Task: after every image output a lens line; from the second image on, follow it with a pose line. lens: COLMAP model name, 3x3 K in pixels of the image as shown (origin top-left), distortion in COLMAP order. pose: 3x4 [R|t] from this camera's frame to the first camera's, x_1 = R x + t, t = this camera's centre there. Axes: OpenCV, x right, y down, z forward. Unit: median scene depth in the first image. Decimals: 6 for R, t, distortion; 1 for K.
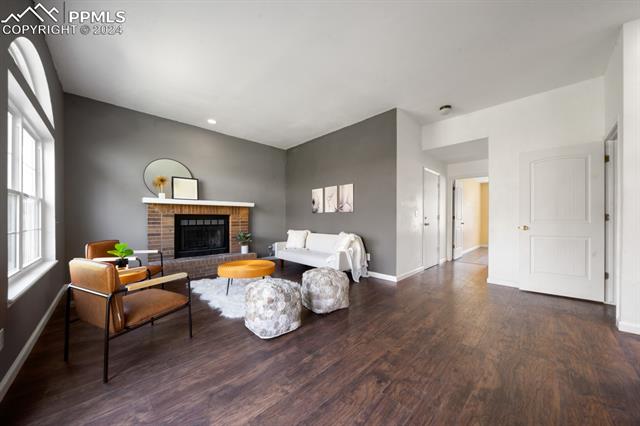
lens RADIAL K [[220.2, 0, 321.1], [0, 220.2, 215.7], [0, 0, 1]] dist [-0.000989, -0.000032]
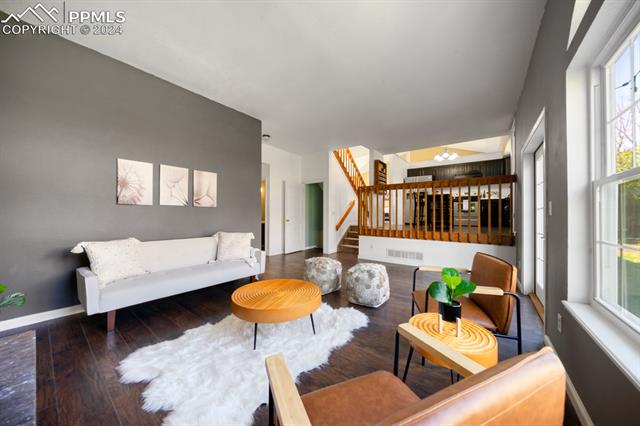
lens RADIAL K [[220.2, 0, 321.1], [0, 220.2, 215.7], [0, 0, 1]] dist [-0.000989, -0.000032]
pose [[-0.130360, 0.005486, 0.991452, -0.706018], [-0.011009, 0.999915, -0.006980, 0.013717], [-0.991406, -0.011825, -0.130288, 0.705770]]
